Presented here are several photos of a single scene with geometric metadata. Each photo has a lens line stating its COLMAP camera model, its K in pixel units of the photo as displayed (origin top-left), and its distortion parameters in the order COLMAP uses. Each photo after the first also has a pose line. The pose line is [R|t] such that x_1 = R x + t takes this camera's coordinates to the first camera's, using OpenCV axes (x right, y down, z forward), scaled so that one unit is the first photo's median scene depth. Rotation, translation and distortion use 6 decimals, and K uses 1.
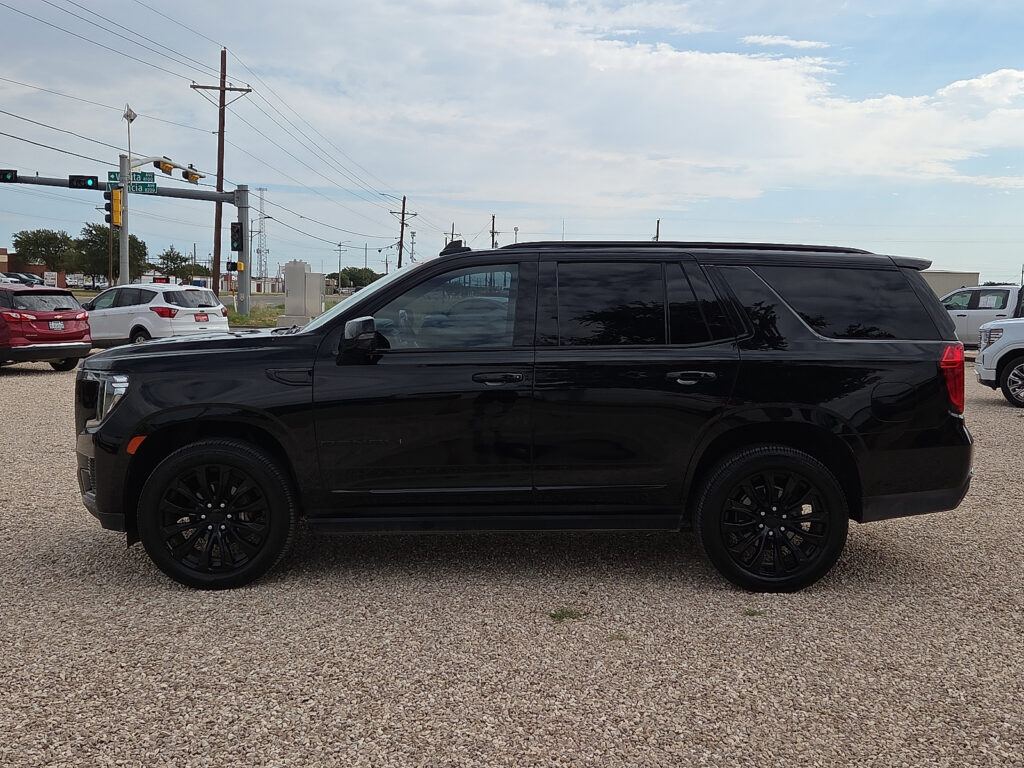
lens RADIAL K [[1084.1, 0, 506.7], [0, 1084.1, 376.0], [0, 0, 1]] dist [0.043315, 0.000000]
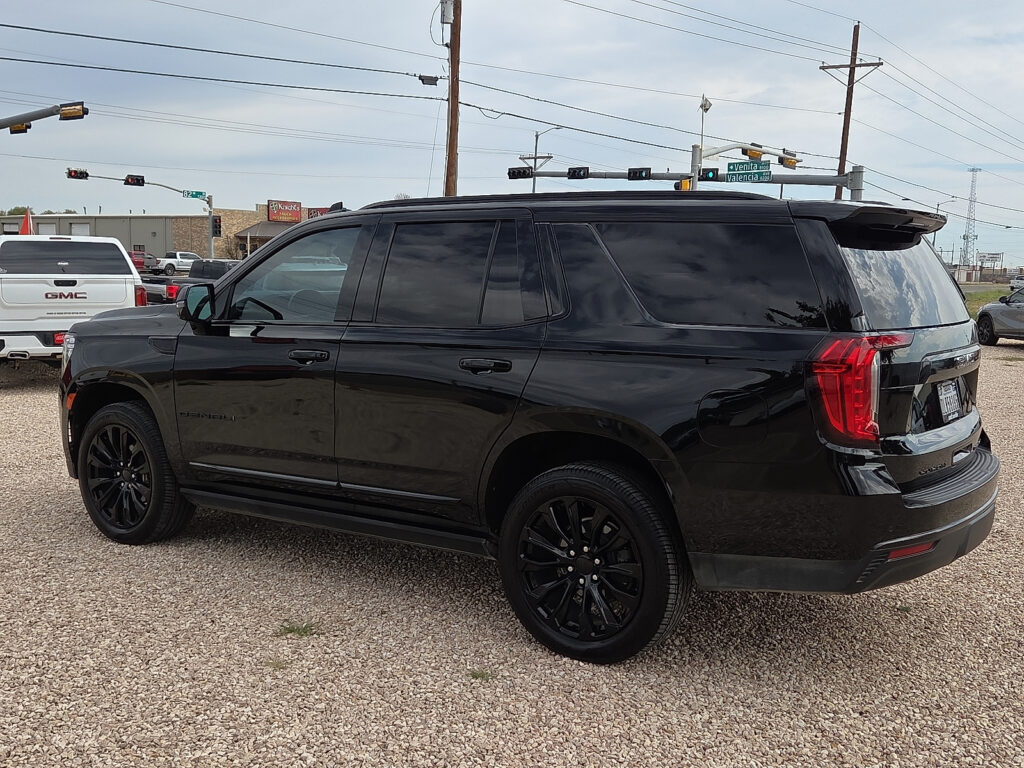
lens RADIAL K [[1084.1, 0, 510.0], [0, 1084.1, 394.9], [0, 0, 1]] dist [0.043315, 0.000000]
pose [[0.785921, 0.063810, -0.615025, 0.116778], [-0.048435, 0.997958, 0.041646, -0.002147], [0.616427, -0.002942, 0.787407, 0.067852]]
